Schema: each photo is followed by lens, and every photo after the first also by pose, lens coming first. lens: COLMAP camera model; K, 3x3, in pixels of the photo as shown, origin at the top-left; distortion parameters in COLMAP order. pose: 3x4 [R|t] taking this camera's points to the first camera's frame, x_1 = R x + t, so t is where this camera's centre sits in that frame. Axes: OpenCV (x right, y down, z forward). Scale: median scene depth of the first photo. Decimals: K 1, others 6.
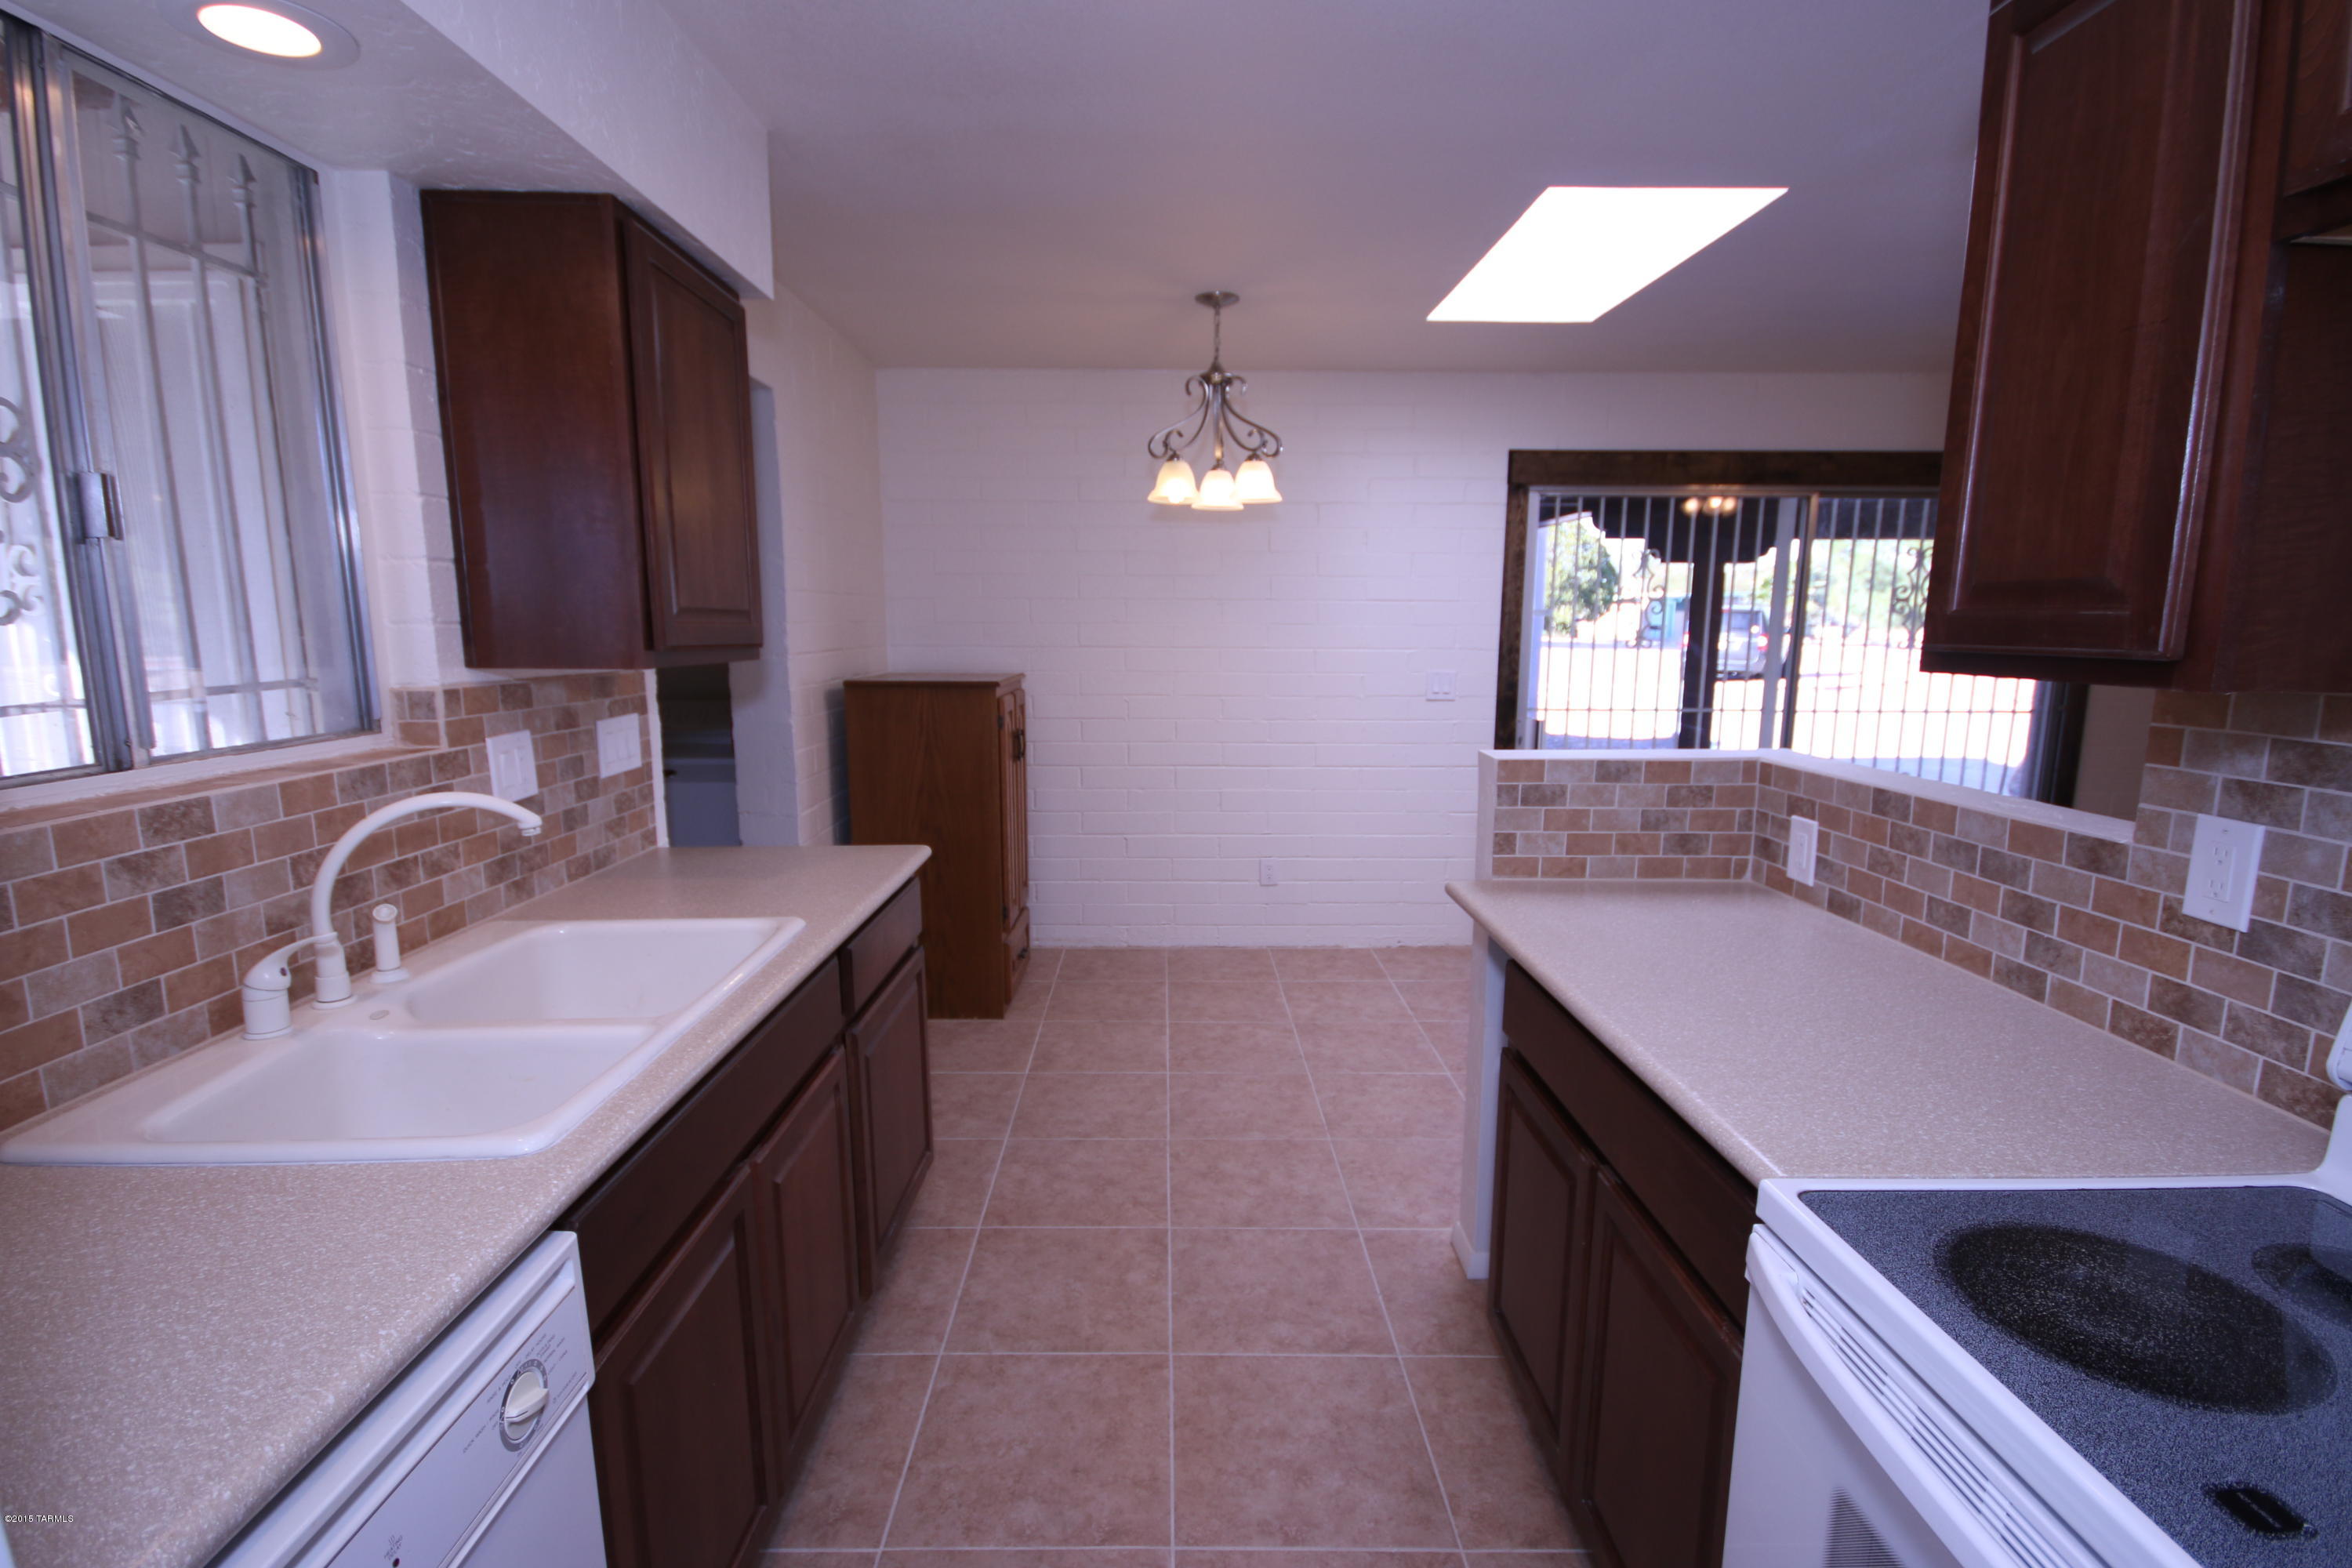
lens RADIAL K [[1071.8, 0, 1173.5], [0, 1071.8, 802.2], [0, 0, 1]] dist [0.007252, -0.008678]
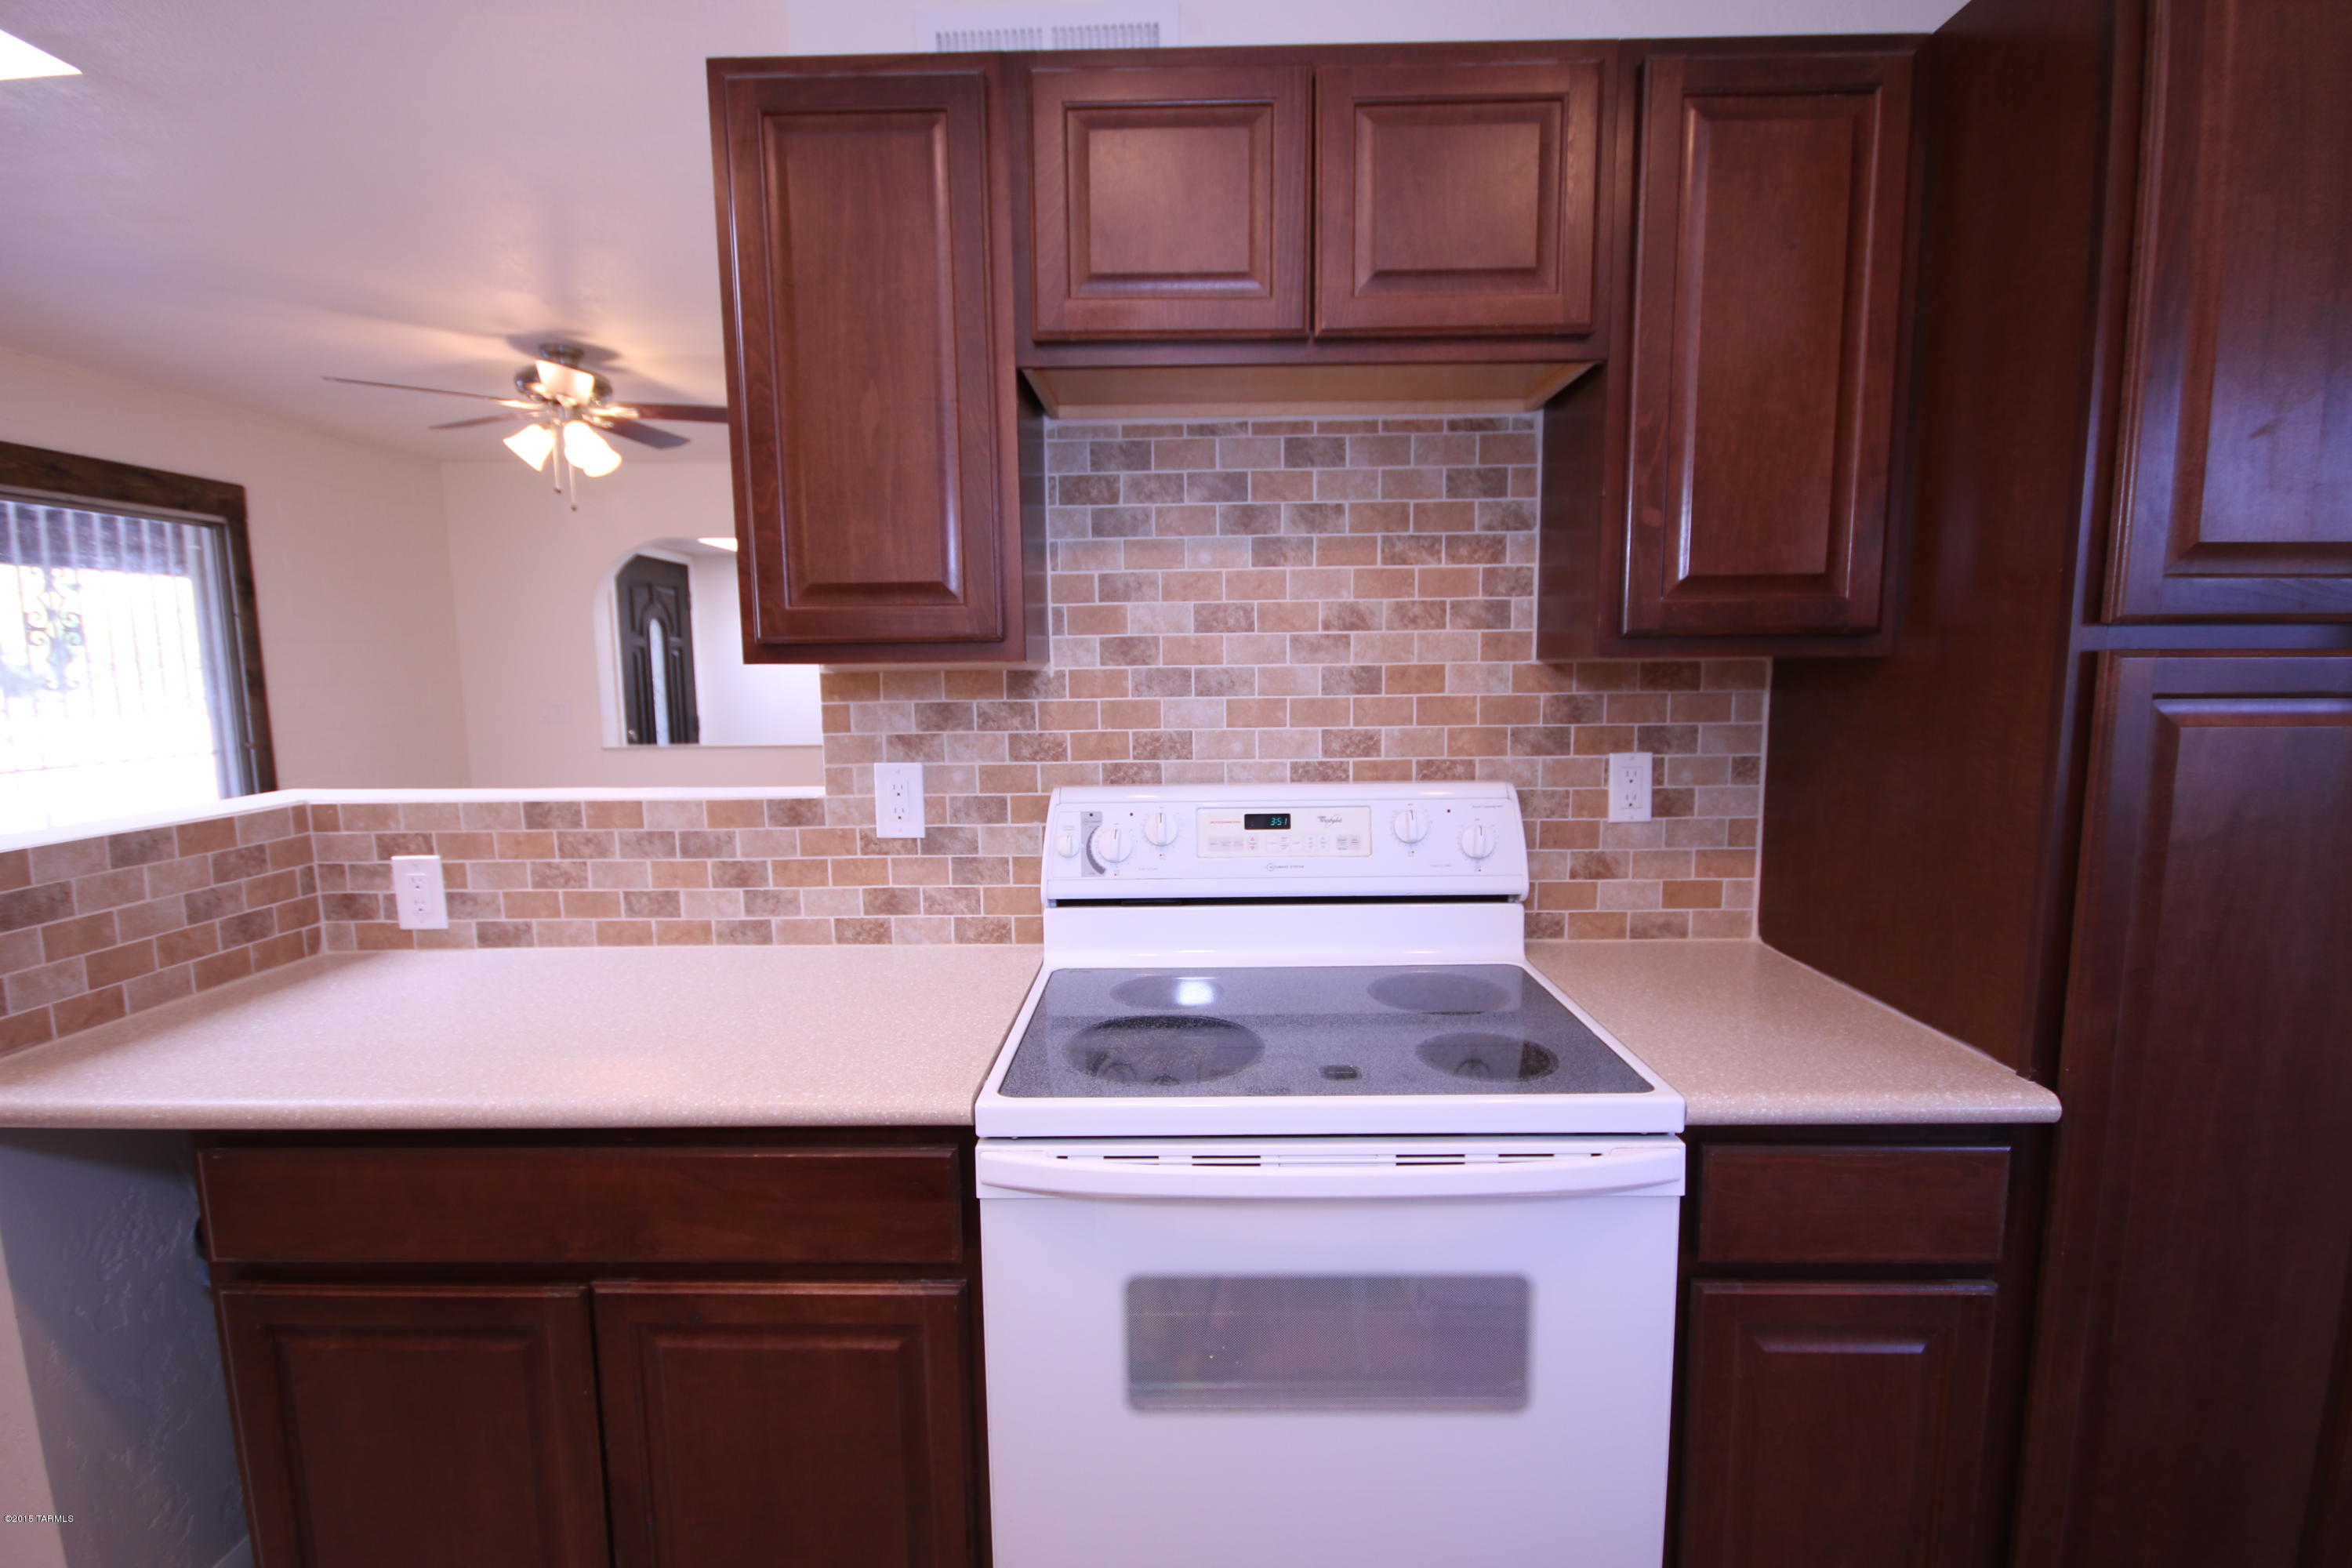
lens RADIAL K [[1071.8, 0, 1166.1], [0, 1071.8, 805.9], [0, 0, 1]] dist [0.007252, -0.008678]
pose [[0.020937, -0.132111, 0.991014, -0.310863], [0.175985, 0.976241, 0.126424, -0.033787], [-0.984170, 0.171756, 0.043689, 0.439845]]
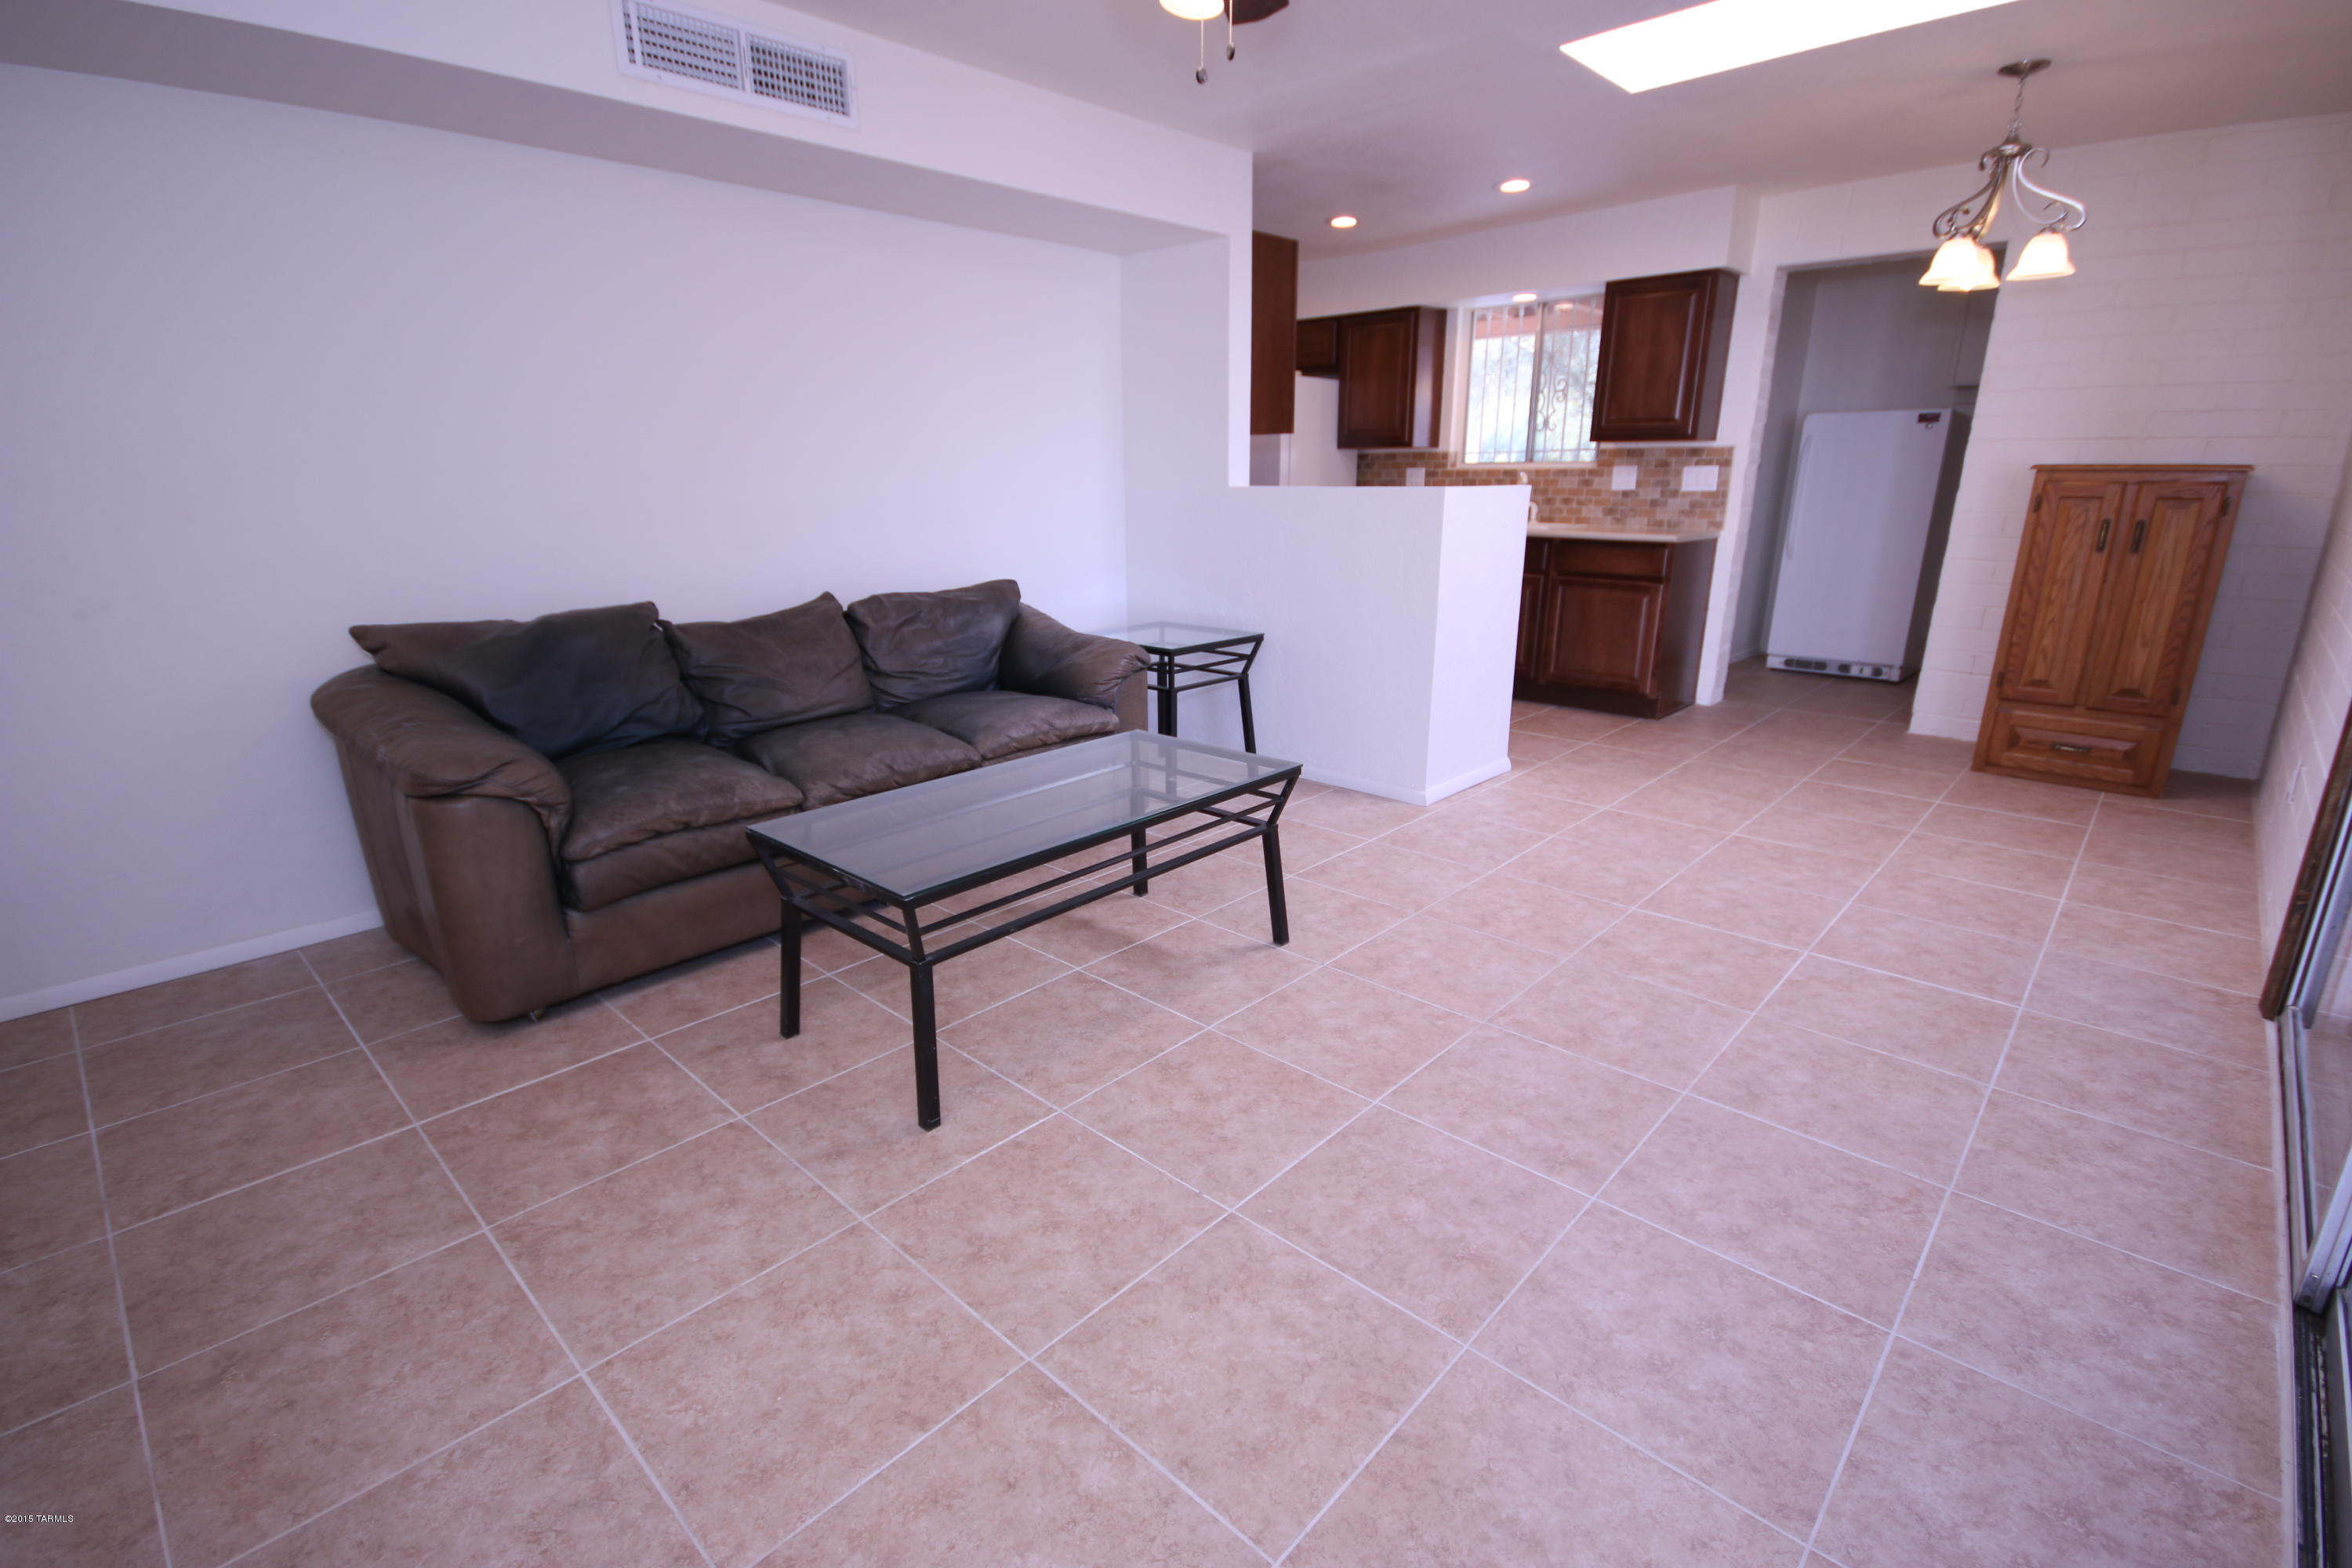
lens RADIAL K [[1071.8, 0, 1175.6], [0, 1071.8, 789.6], [0, 0, 1]] dist [0.007252, -0.008678]
pose [[-0.690780, 0.206263, -0.693021, 2.879388], [-0.117075, 0.913896, 0.388699, -0.295286], [0.713524, 0.349641, -0.607153, 2.589444]]
